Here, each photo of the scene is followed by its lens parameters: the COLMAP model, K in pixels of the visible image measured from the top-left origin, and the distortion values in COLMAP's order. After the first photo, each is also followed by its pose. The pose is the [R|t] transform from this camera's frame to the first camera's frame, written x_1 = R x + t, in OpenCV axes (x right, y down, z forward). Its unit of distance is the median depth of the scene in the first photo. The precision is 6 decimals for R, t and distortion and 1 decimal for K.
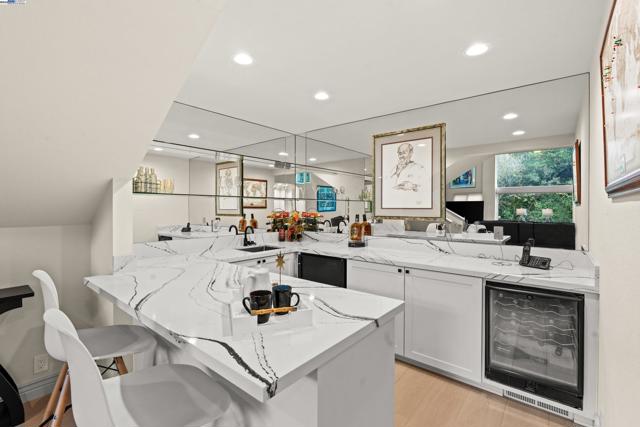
lens RADIAL K [[290.0, 0, 317.1], [0, 290.0, 206.6], [0, 0, 1]] dist [-0.012959, 0.005260]
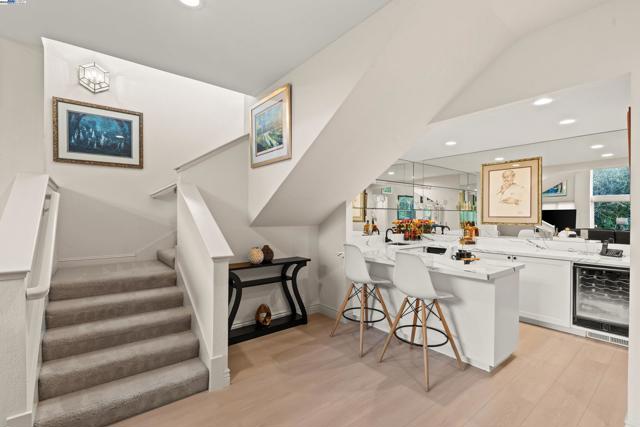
lens RADIAL K [[290.0, 0, 320.8], [0, 290.0, 215.5], [0, 0, 1]] dist [-0.012959, 0.005260]
pose [[0.978914, 0.002320, -0.204259, -0.294078], [-0.001683, 0.999993, 0.003292, -0.003624], [0.204265, -0.002879, 0.978911, -0.541886]]
